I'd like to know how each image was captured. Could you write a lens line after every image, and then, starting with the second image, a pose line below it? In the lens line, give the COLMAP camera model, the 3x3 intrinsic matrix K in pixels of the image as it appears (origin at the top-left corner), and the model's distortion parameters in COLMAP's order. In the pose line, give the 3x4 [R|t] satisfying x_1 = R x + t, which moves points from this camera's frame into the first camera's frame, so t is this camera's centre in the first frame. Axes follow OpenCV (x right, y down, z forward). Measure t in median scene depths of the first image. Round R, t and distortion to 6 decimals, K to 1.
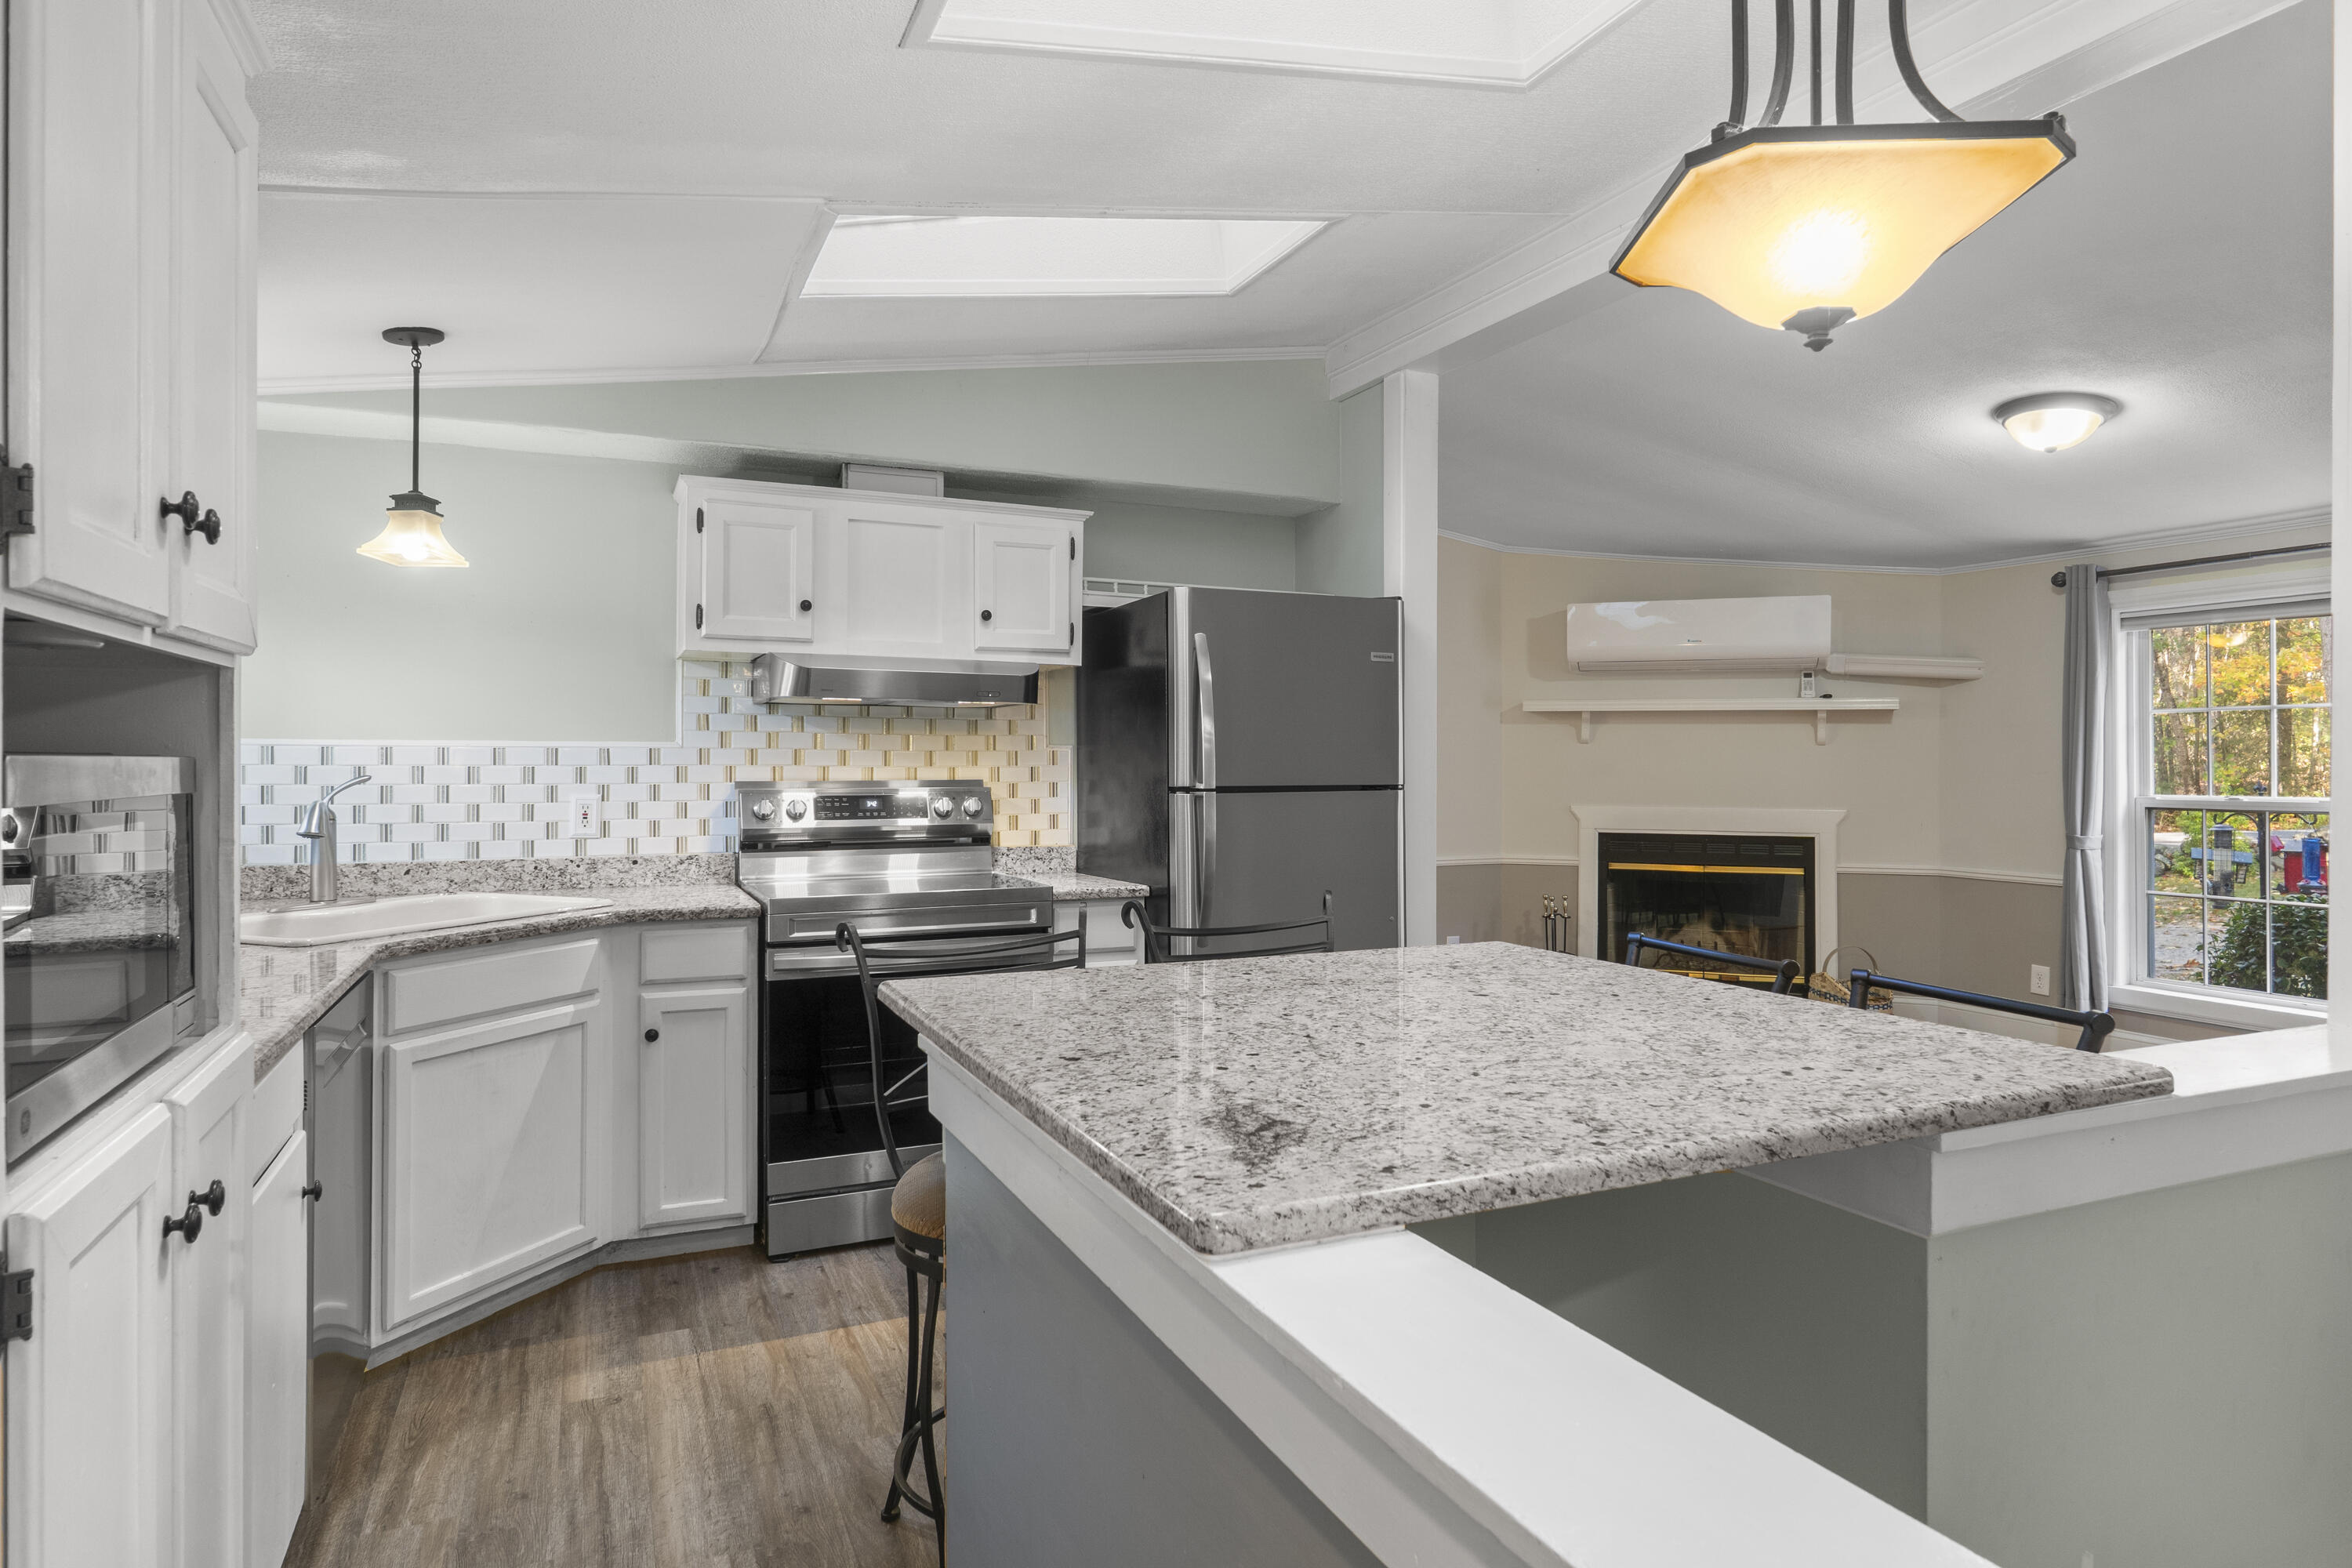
lens RADIAL K [[1310.5, 0, 1171.7], [0, 1310.5, 762.7], [0, 0, 1]] dist [0.005067, 0.000322]
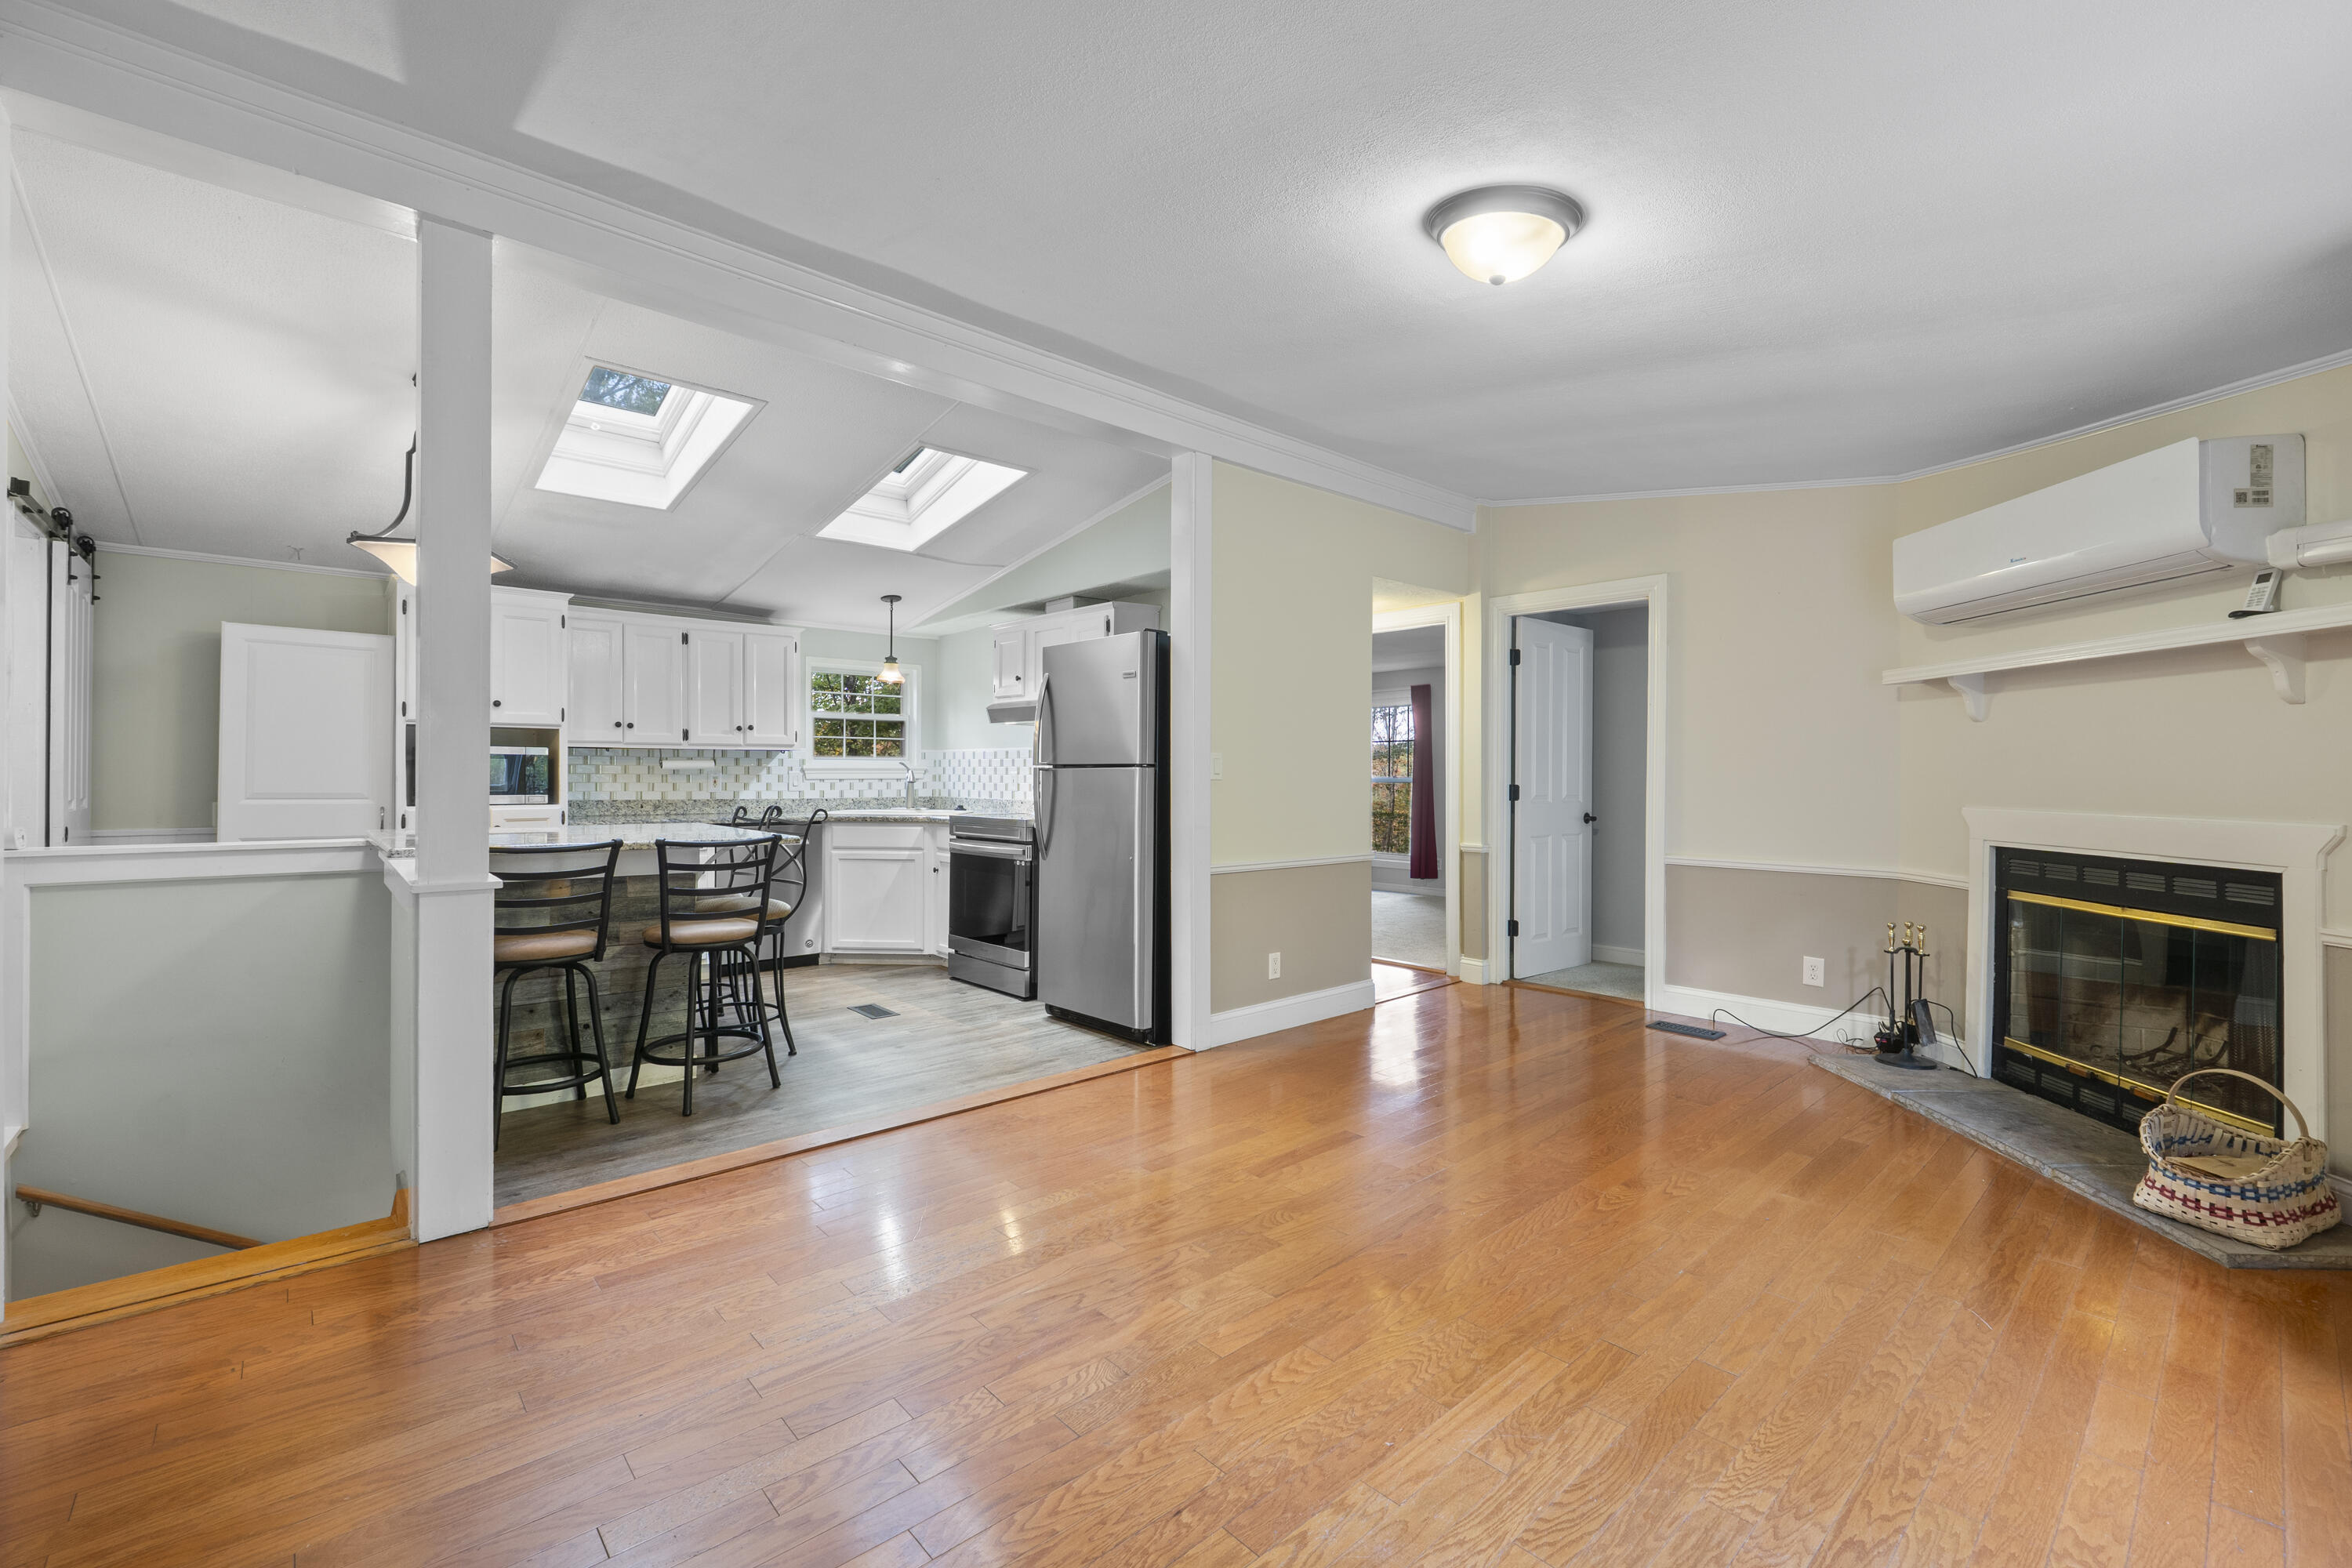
lens RADIAL K [[1005.6, 0, 1176.4], [0, 1005.6, 781.2], [0, 0, 1]] dist [-0.002390, -0.000136]
pose [[0.308329, 0.004108, -0.951271, 0.750571], [-0.006025, 0.999979, 0.002366, 0.020776], [0.951261, 0.005002, 0.308347, 0.440014]]
